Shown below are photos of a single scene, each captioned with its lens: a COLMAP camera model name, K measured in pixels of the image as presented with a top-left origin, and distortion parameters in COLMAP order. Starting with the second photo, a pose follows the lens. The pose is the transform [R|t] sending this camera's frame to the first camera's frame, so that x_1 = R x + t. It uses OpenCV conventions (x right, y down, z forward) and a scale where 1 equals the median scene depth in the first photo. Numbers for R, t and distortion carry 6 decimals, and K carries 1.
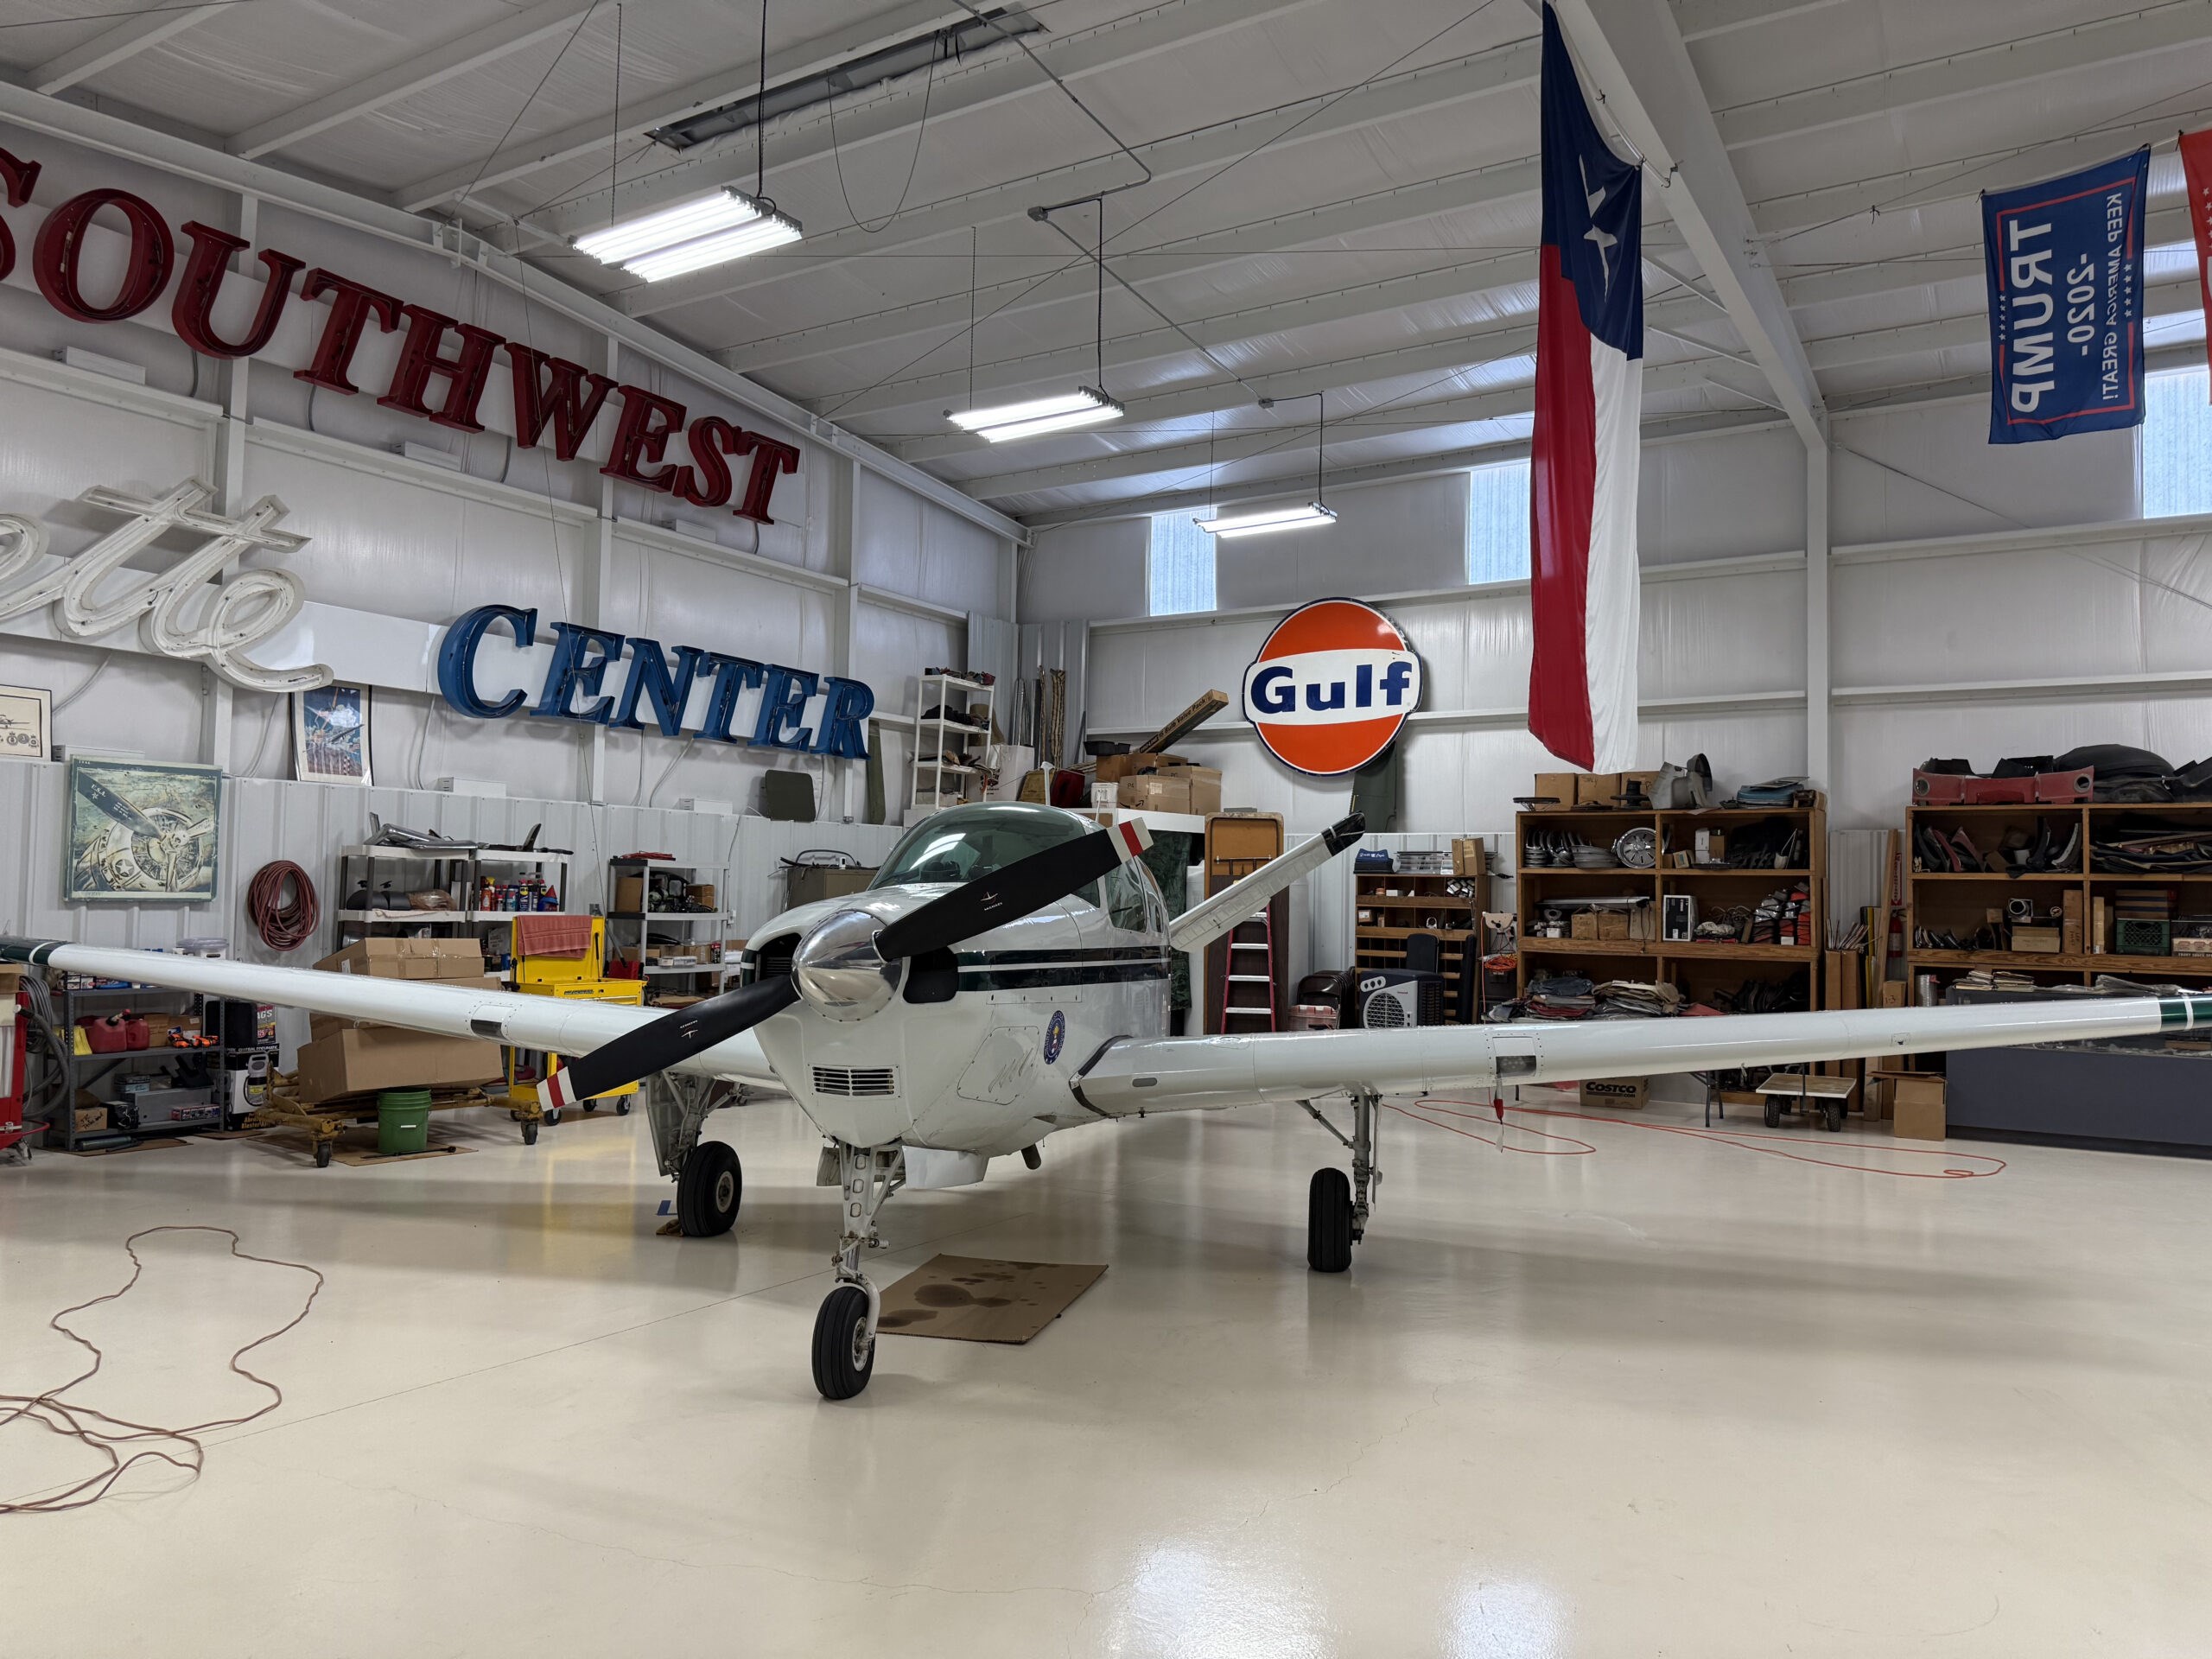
lens RADIAL K [[1542.3, 0, 1108.2], [0, 1542.3, 841.4], [0, 0, 1]] dist [0.093649, -0.120647]
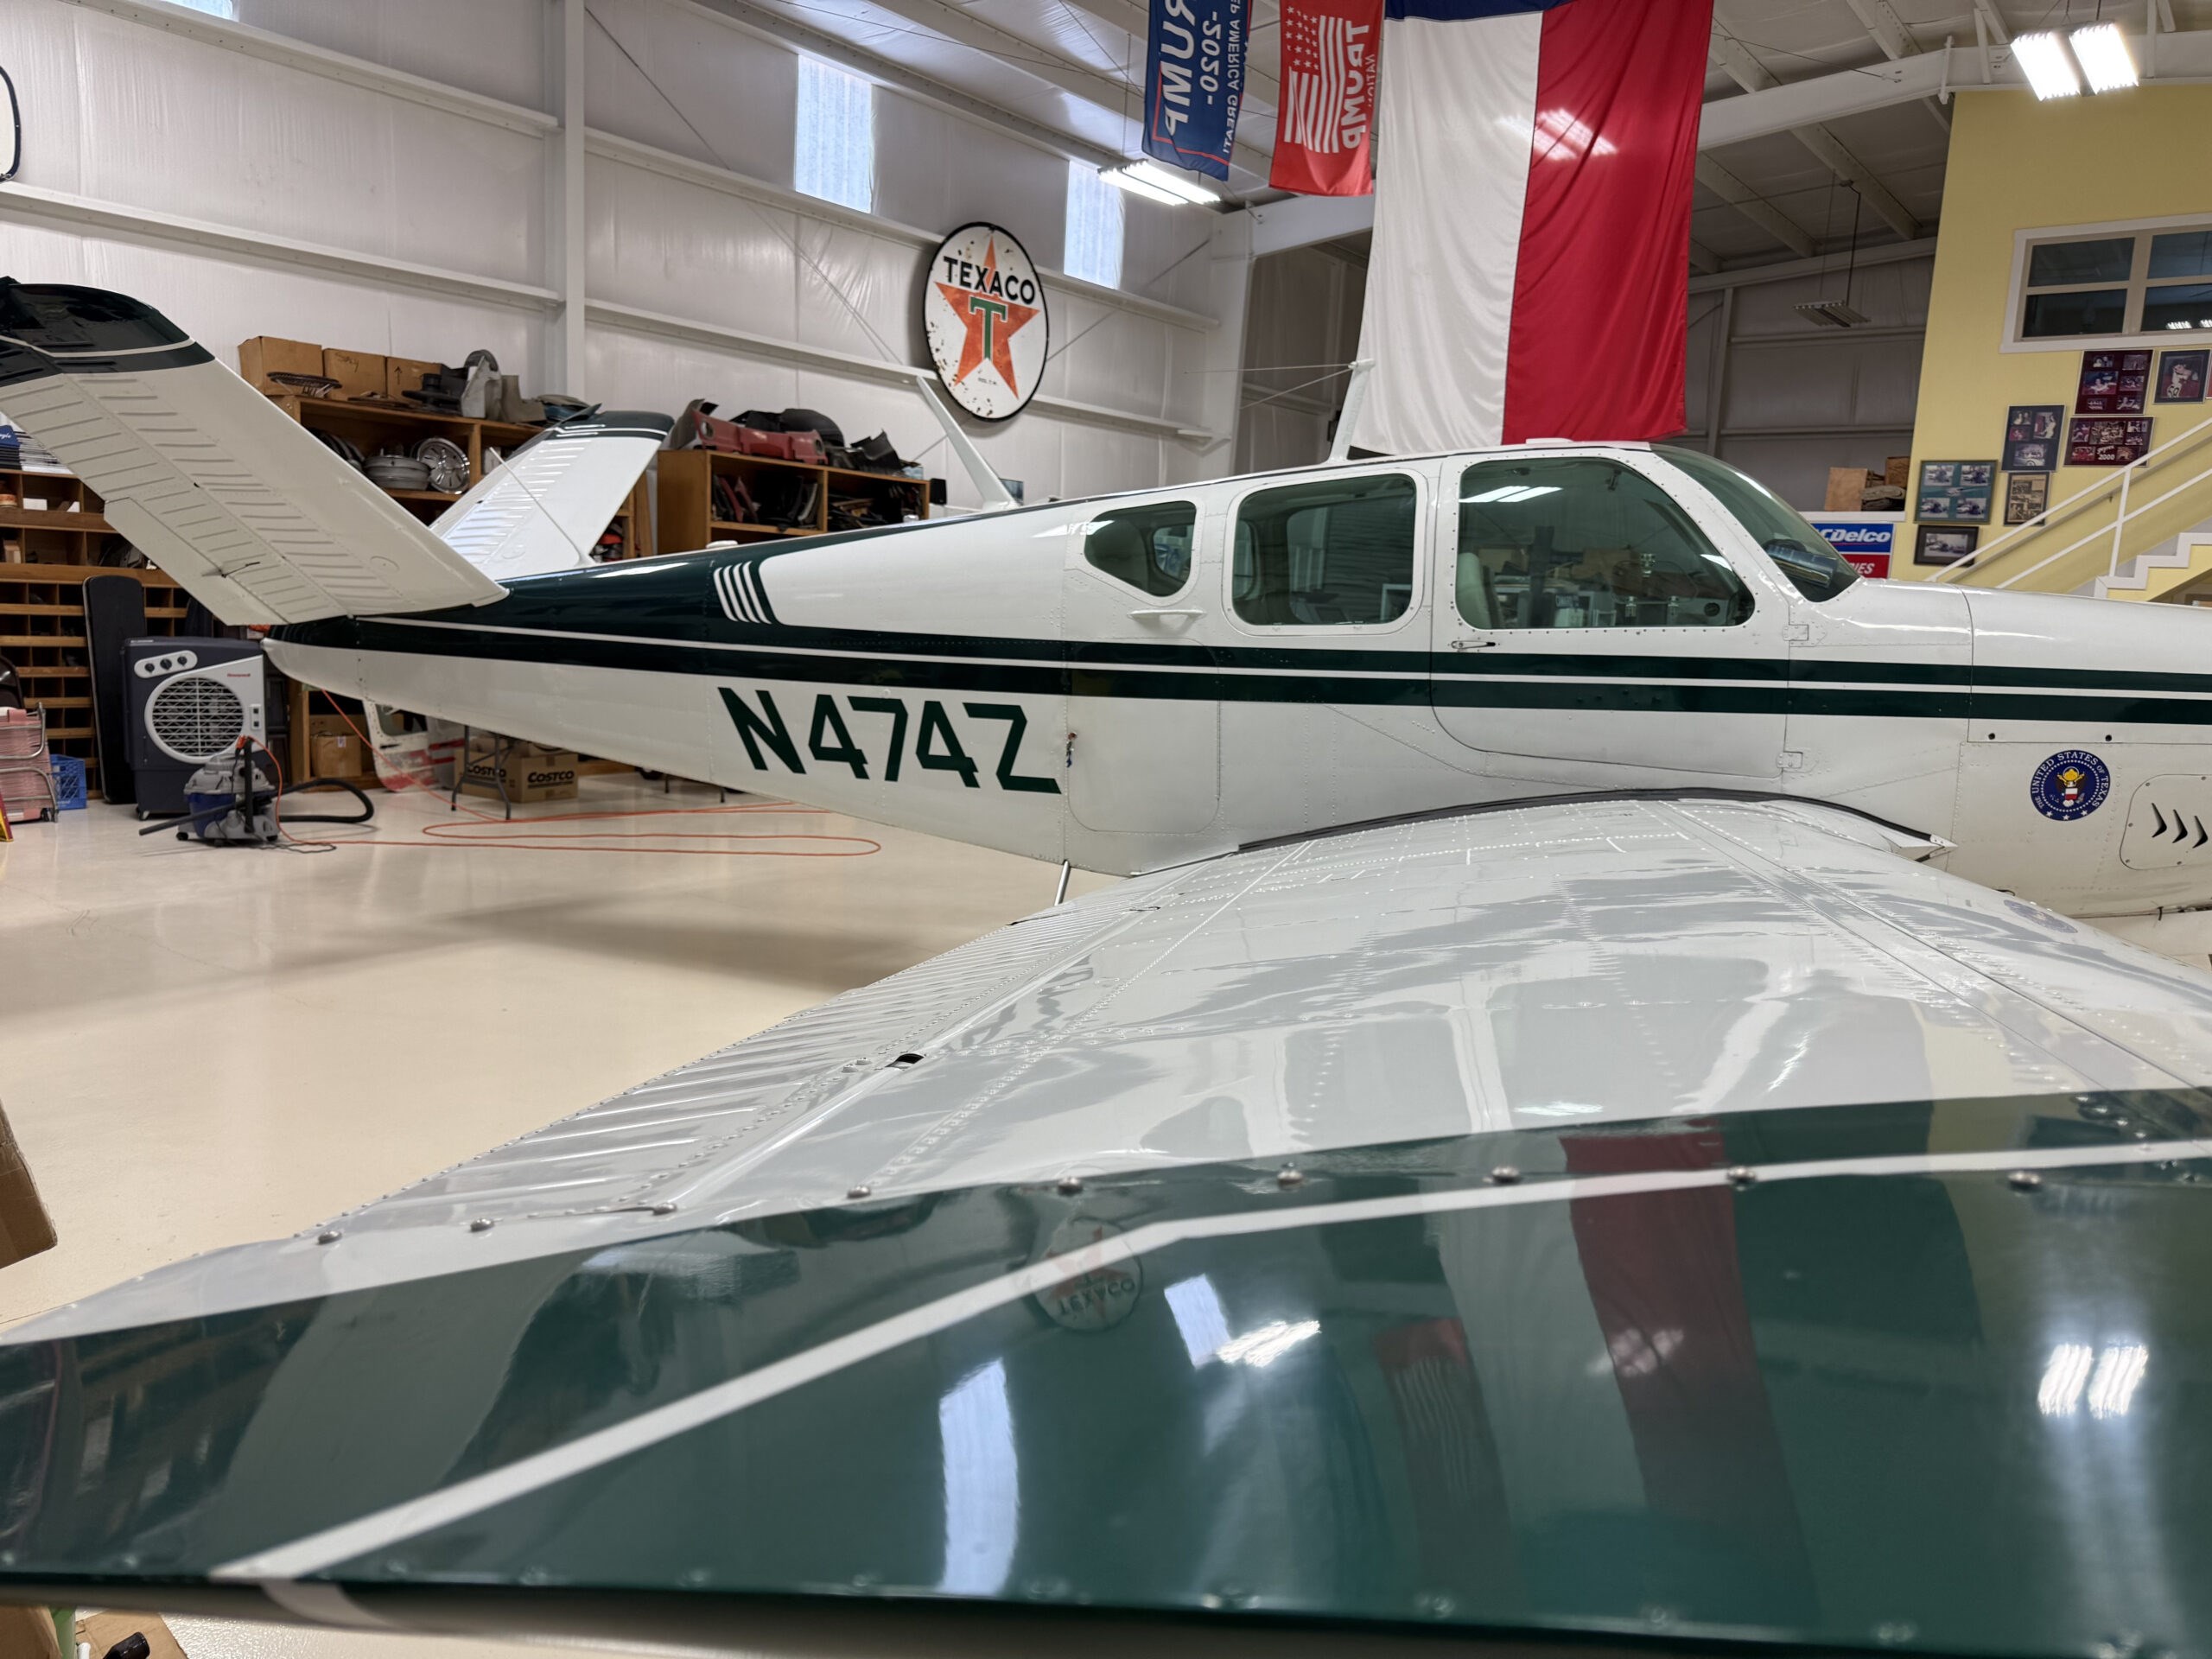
lens RADIAL K [[1587.6, 0, 1106.0], [0, 1587.6, 829.5], [0, 0, 1]] dist [0.100715, -0.175289]
pose [[0.097458, -0.154025, 0.983249, -0.446396], [-0.083465, 0.983207, 0.162291, 0.025167], [-0.991734, -0.097884, 0.082965, 0.621825]]
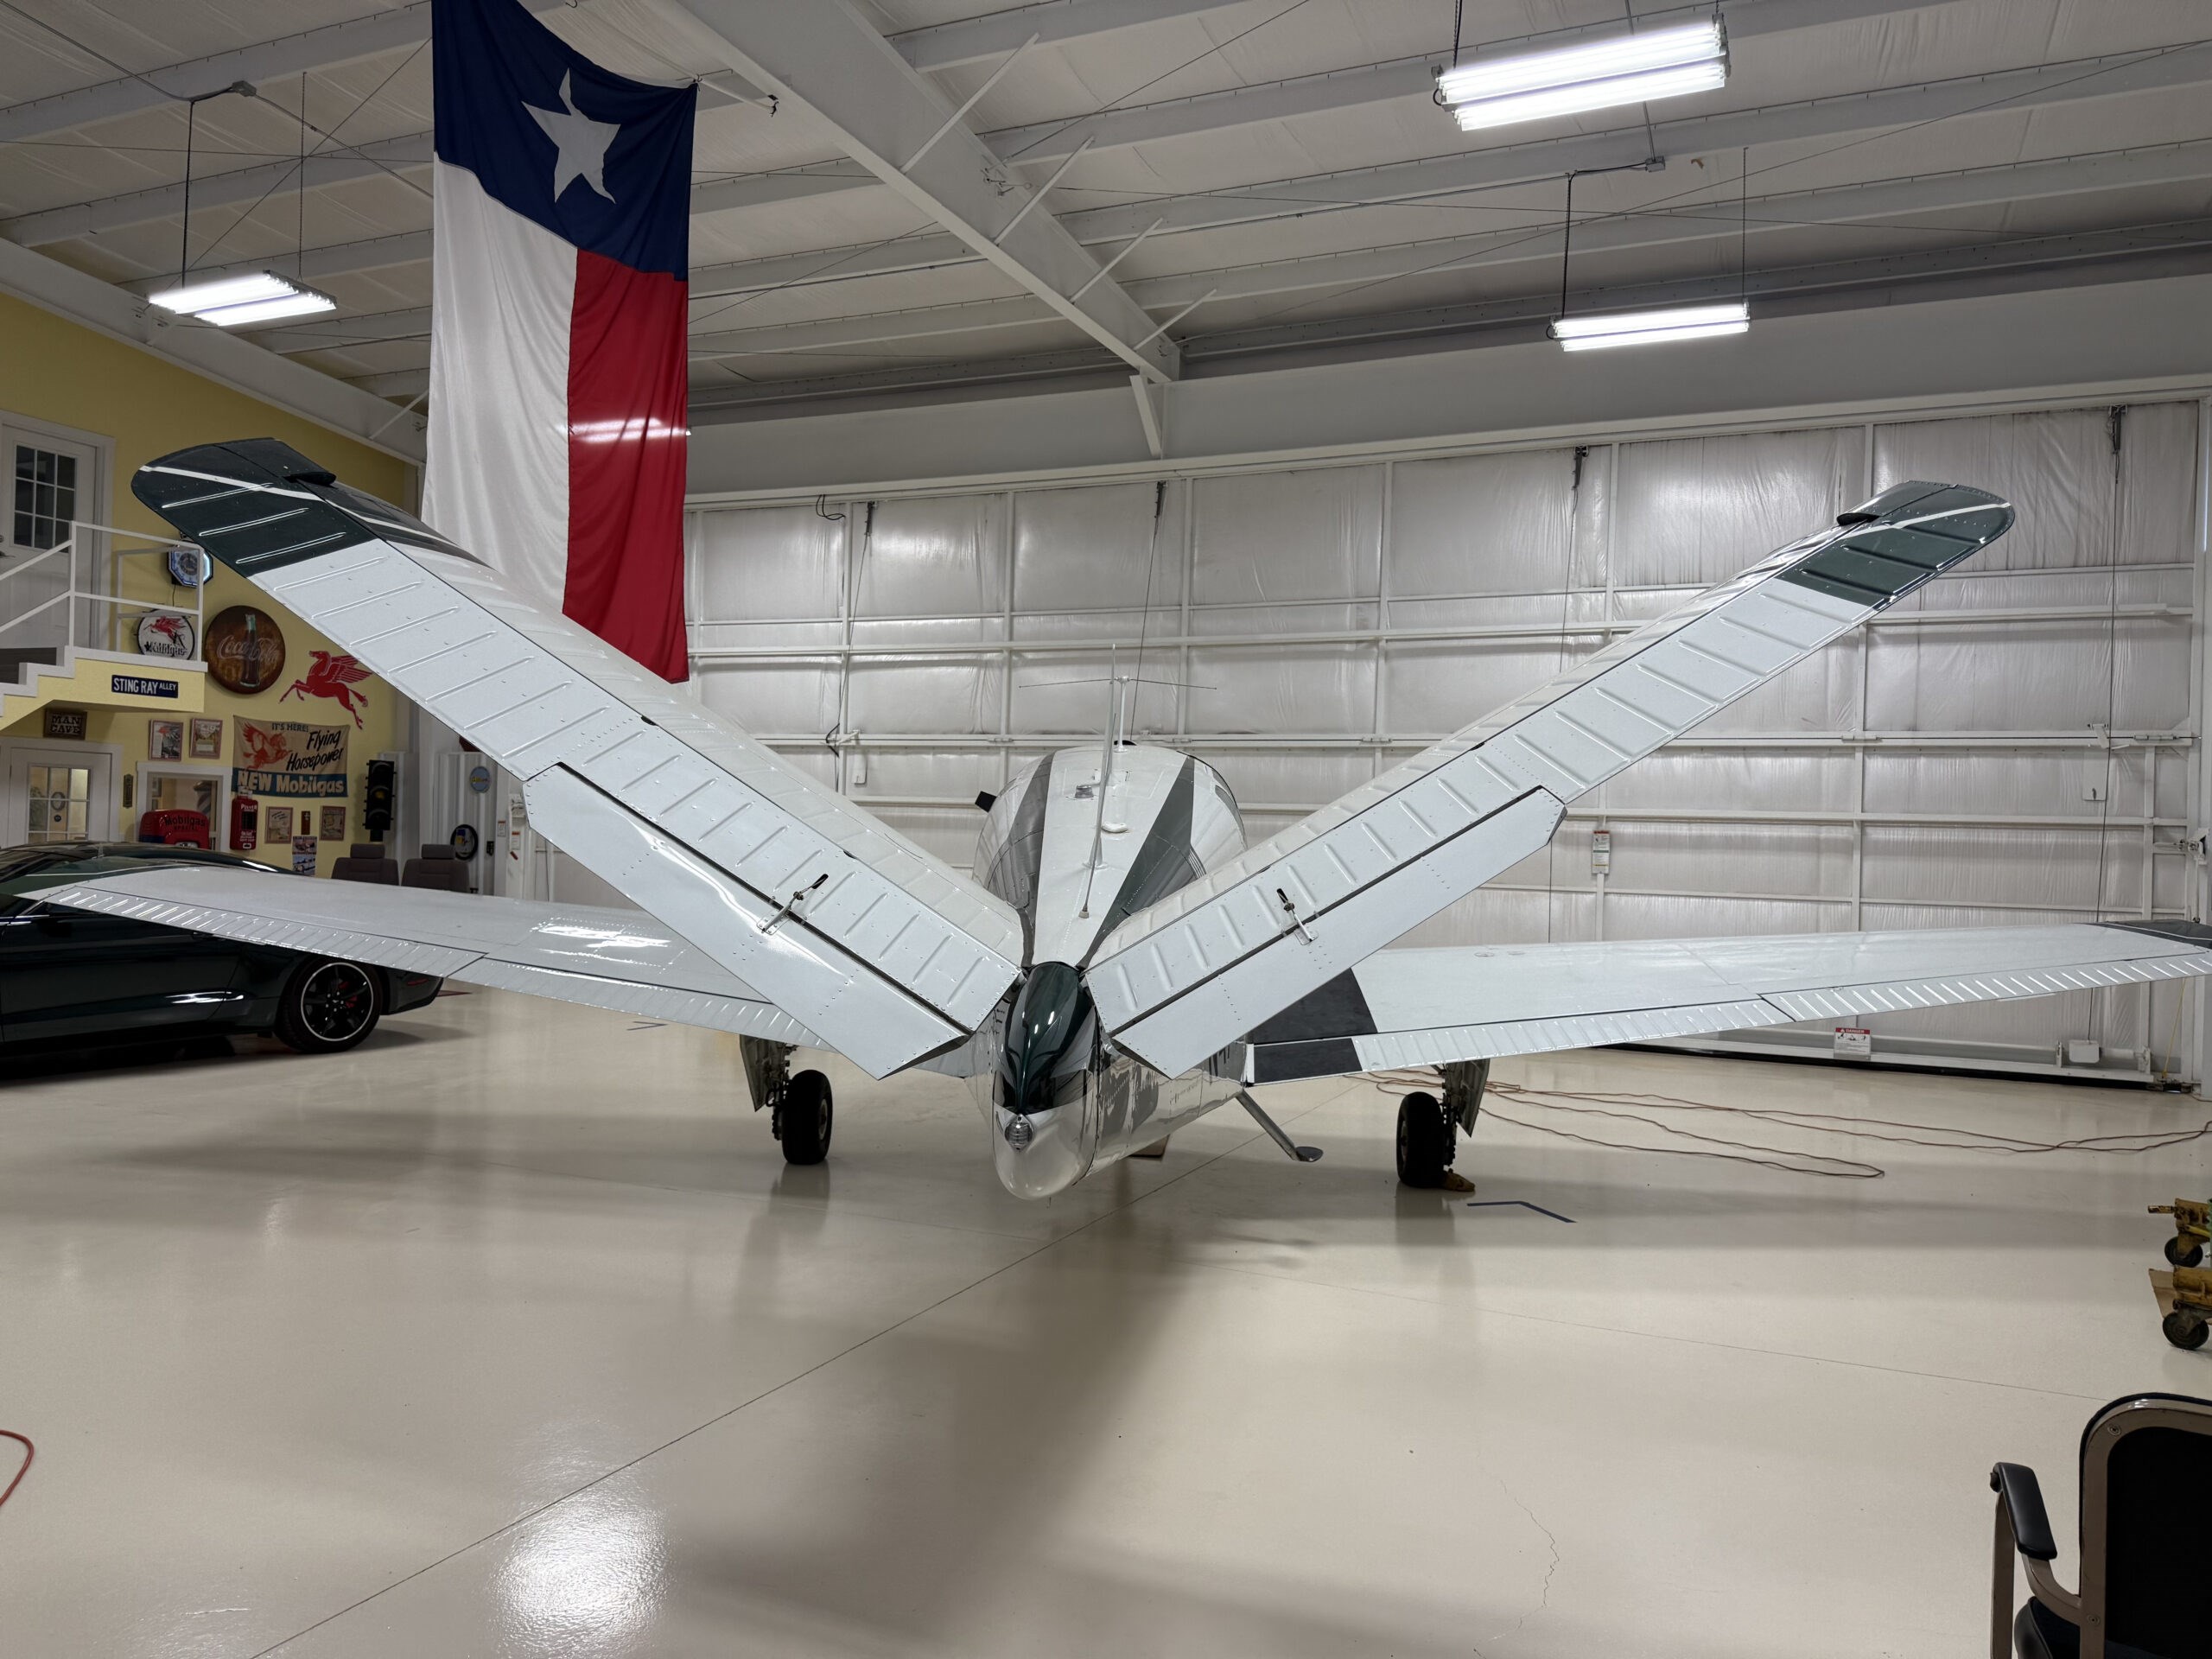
lens RADIAL K [[1539.8, 0, 1097.2], [0, 1539.8, 840.6], [0, 0, 1]] dist [0.099753, -0.133101]
pose [[-0.989230, -0.046398, -0.138824, 0.054853], [-0.041613, 0.998442, -0.037176, 0.044068], [0.140332, -0.030998, -0.989619, 1.112018]]
